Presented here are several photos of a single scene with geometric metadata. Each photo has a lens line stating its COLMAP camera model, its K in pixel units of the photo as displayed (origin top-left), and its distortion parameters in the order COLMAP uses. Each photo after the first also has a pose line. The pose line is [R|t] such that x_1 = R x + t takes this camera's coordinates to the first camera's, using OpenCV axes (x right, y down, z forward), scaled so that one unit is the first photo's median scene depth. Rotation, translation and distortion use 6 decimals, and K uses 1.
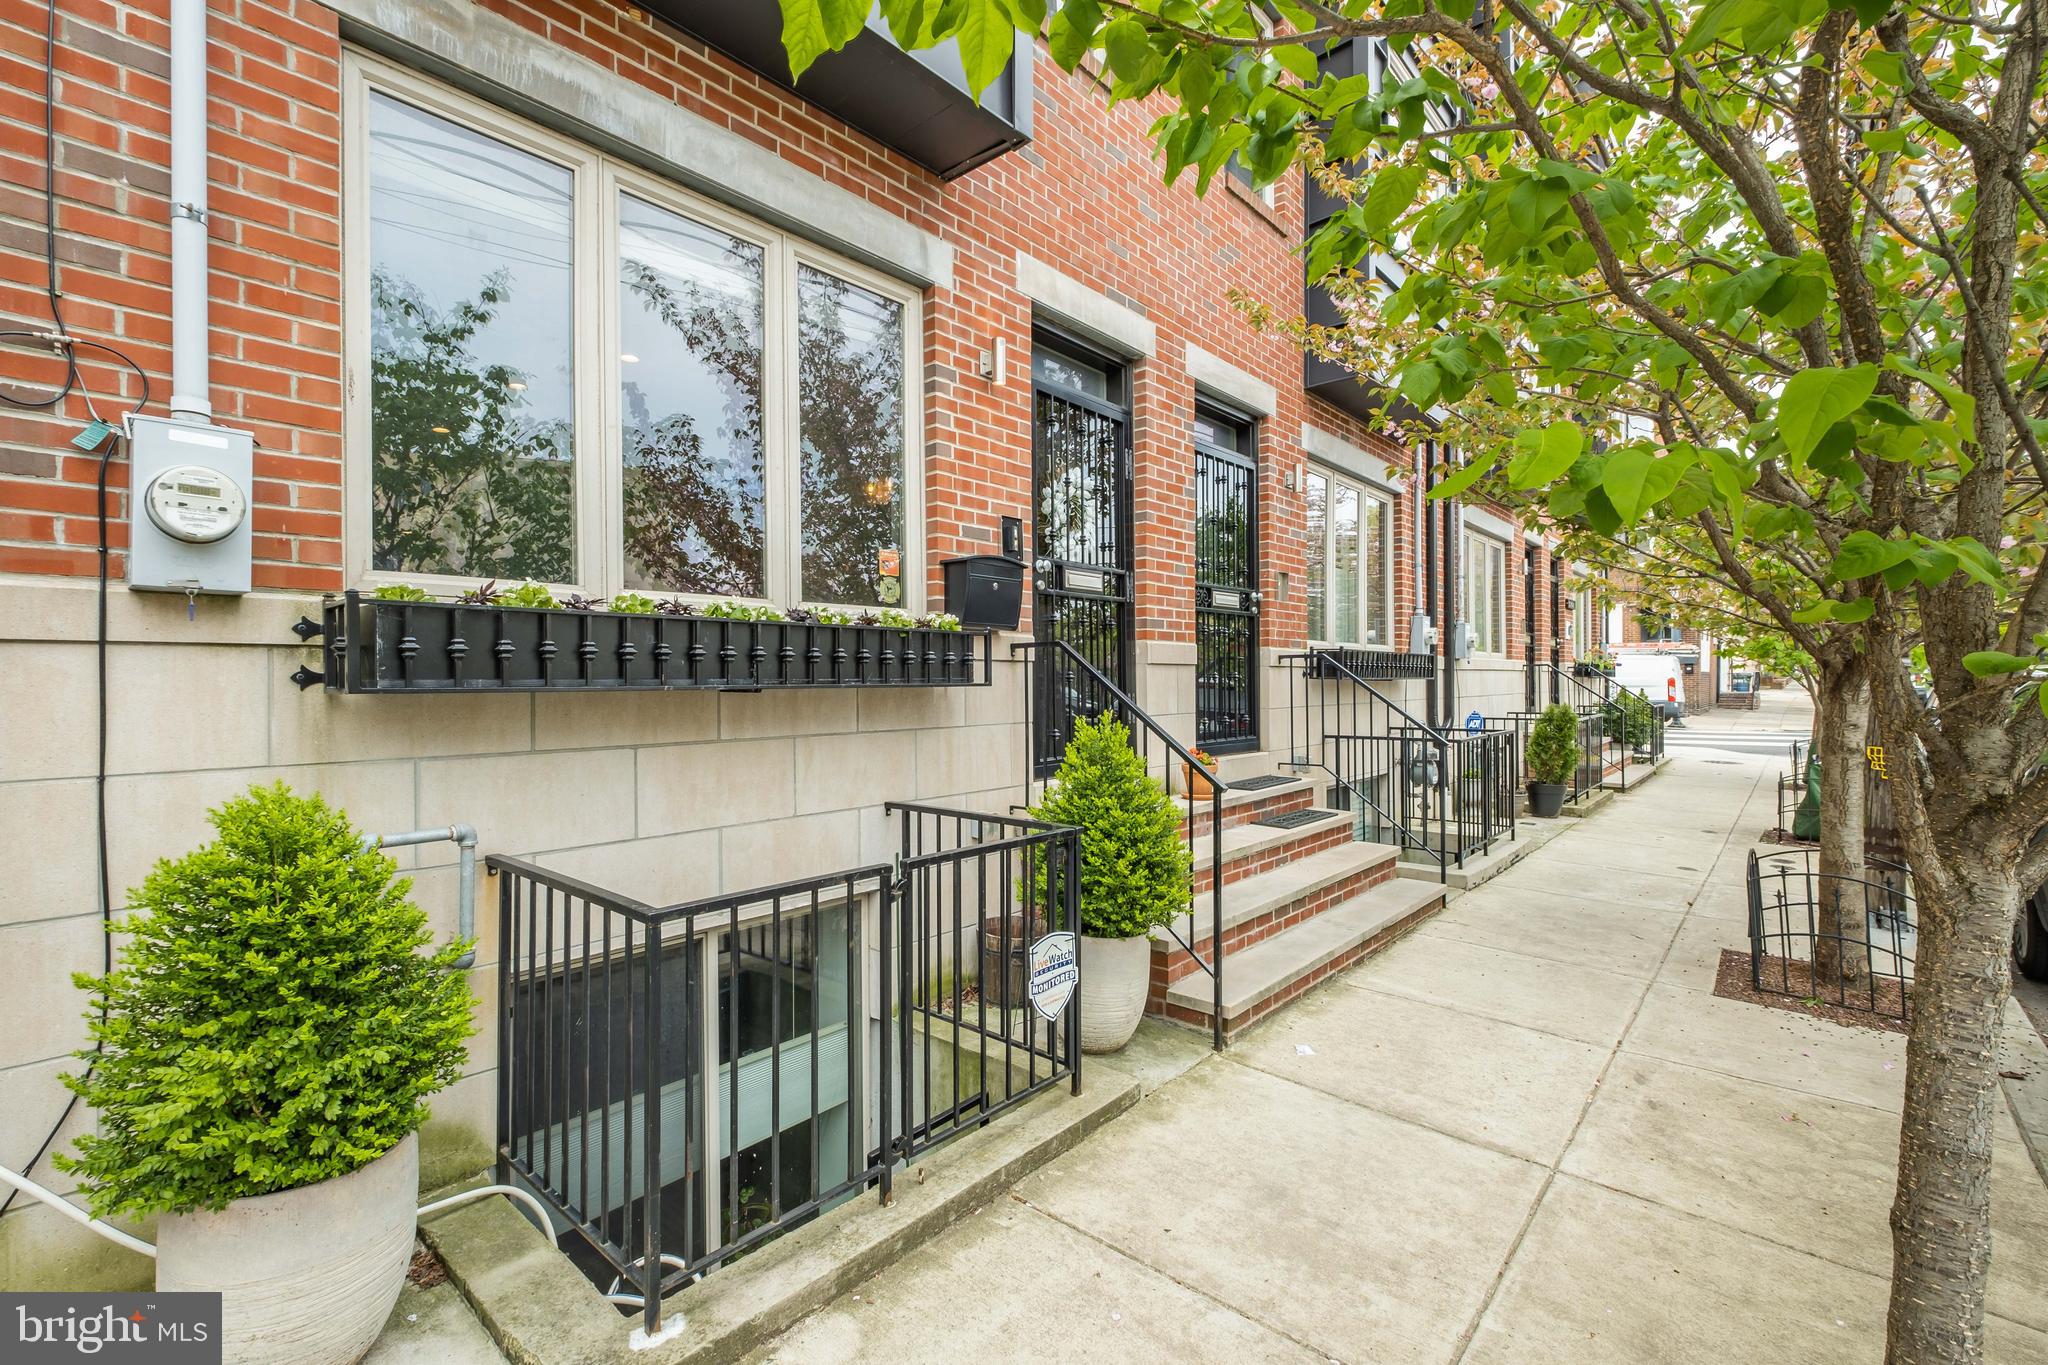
lens RADIAL K [[899.7, 0, 1012.2], [0, 899.7, 671.0], [0, 0, 1]] dist [0.000968, 0.000154]
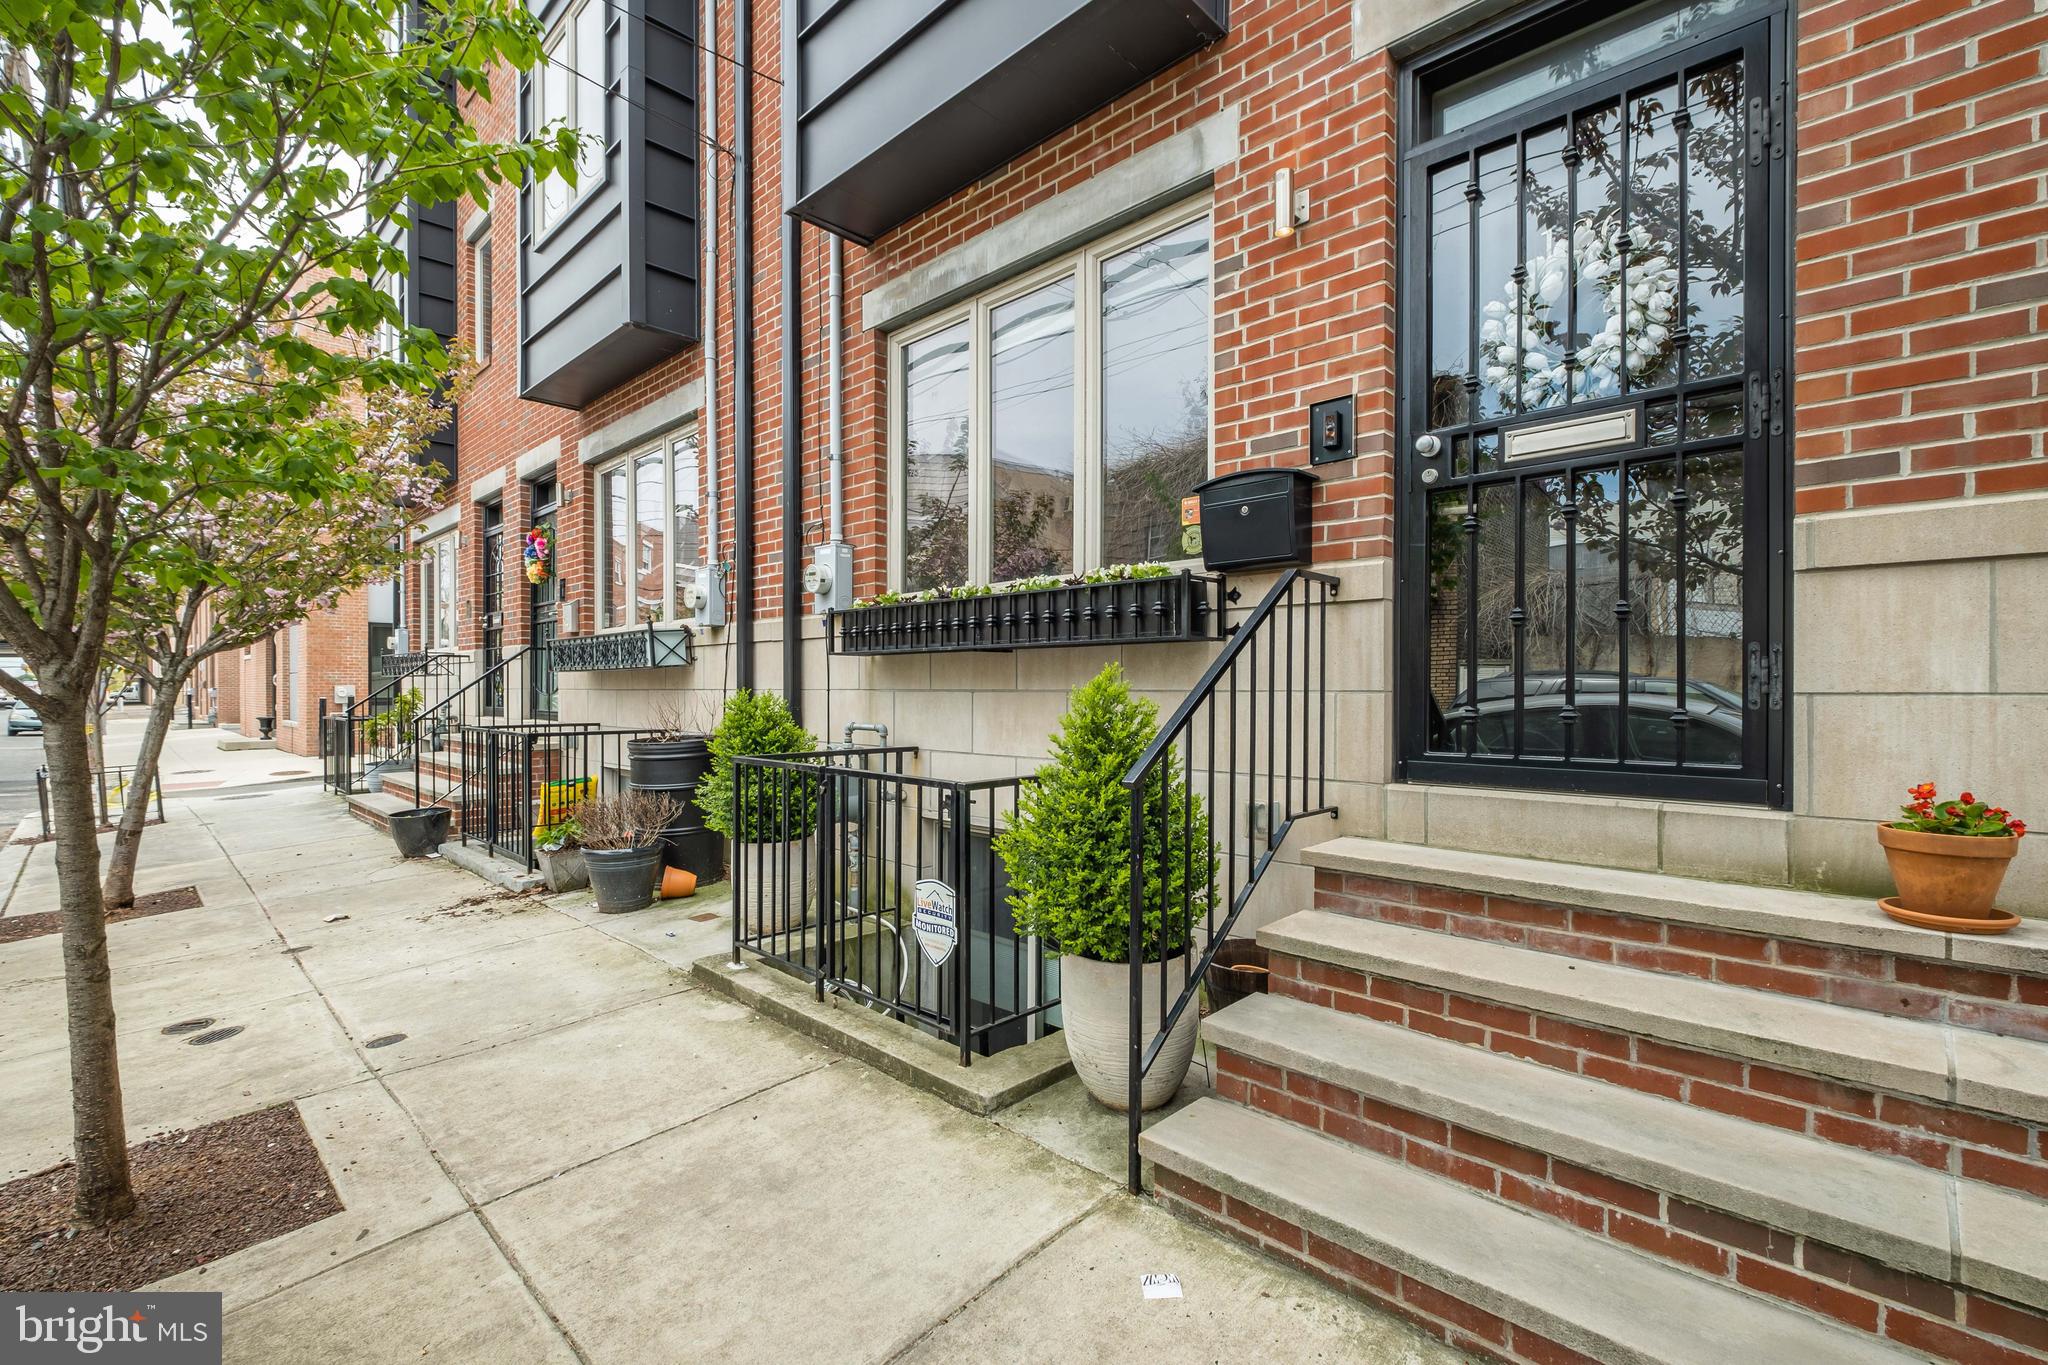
lens RADIAL K [[903.7, 0, 1024.0], [0, 903.7, 682.5], [0, 0, 1]] dist [-0.001058, -0.000127]
pose [[-0.052228, -0.000203, -0.998635, 0.899219], [0.012671, 0.999919, -0.000866, 0.062475], [0.998555, -0.012699, -0.052221, 0.989093]]
